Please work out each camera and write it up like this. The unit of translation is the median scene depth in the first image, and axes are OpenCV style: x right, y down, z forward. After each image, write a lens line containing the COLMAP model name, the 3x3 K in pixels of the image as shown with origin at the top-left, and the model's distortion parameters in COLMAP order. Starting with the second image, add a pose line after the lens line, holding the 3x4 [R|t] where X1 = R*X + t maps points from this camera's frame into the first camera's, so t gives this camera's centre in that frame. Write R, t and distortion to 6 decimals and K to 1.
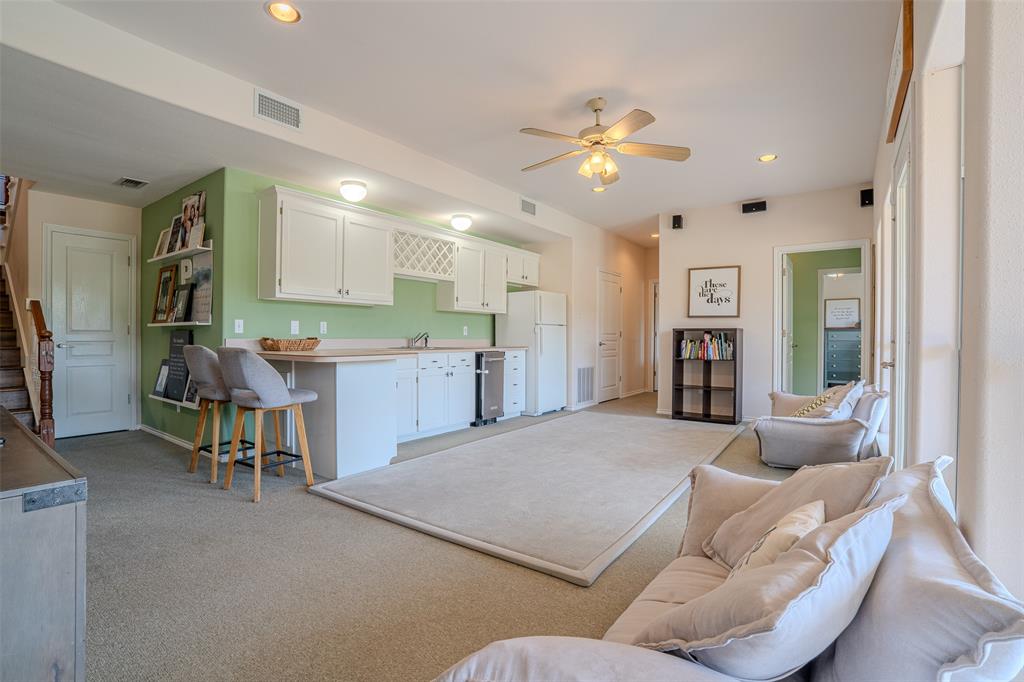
lens RADIAL K [[477.7, 0, 509.5], [0, 477.7, 340.0], [0, 0, 1]] dist [-0.067478, 0.022342]
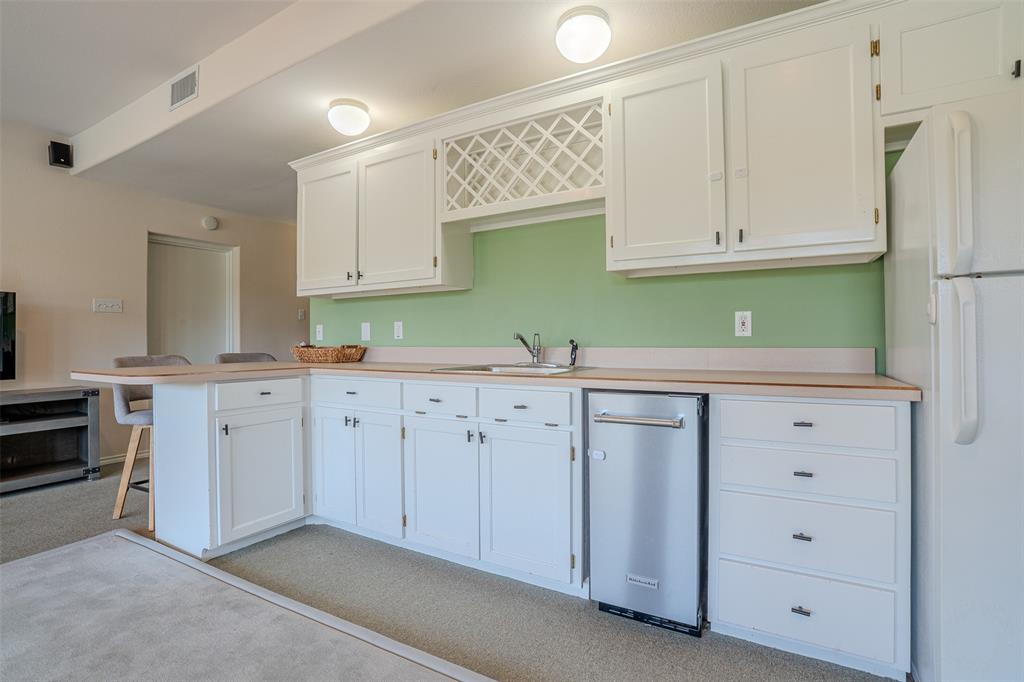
lens RADIAL K [[477.7, 0, 514.4], [0, 477.7, 338.7], [0, 0, 1]] dist [-0.067478, 0.022342]
pose [[0.111563, -0.008009, -0.993725, 0.260227], [0.002016, 0.999967, -0.007833, -0.006832], [0.993755, -0.001129, 0.111576, 0.916581]]
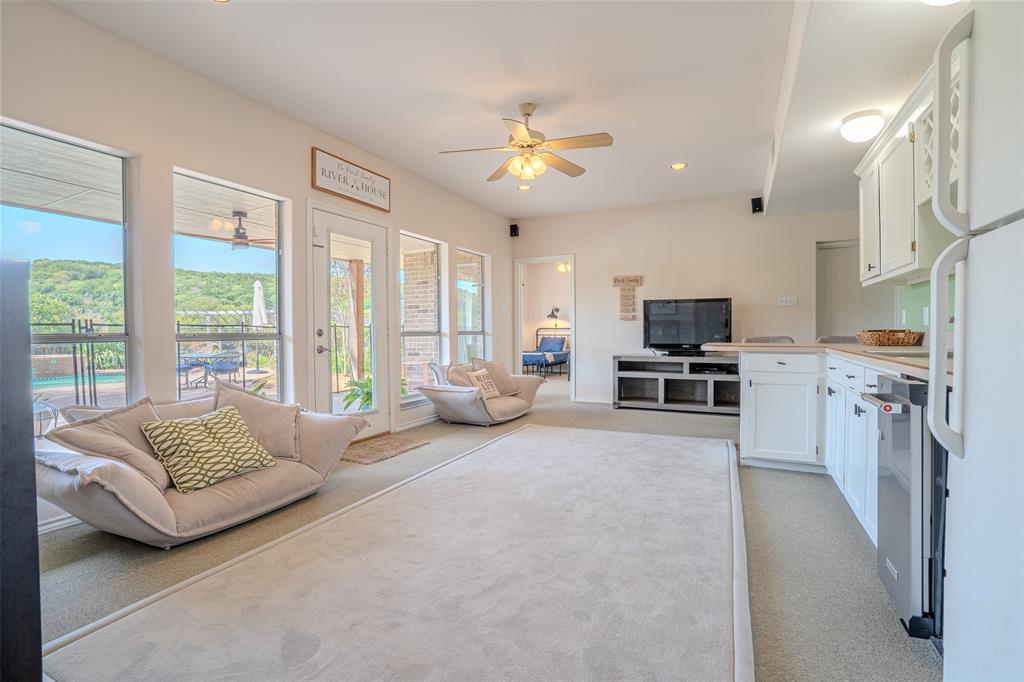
lens RADIAL K [[477.7, 0, 512.4], [0, 477.7, 336.9], [0, 0, 1]] dist [-0.067478, 0.022342]
pose [[-0.984329, 0.001639, -0.176337, 0.256623], [-0.001916, 0.999798, 0.019988, -0.005246], [0.176334, 0.020012, -0.984127, 1.278826]]
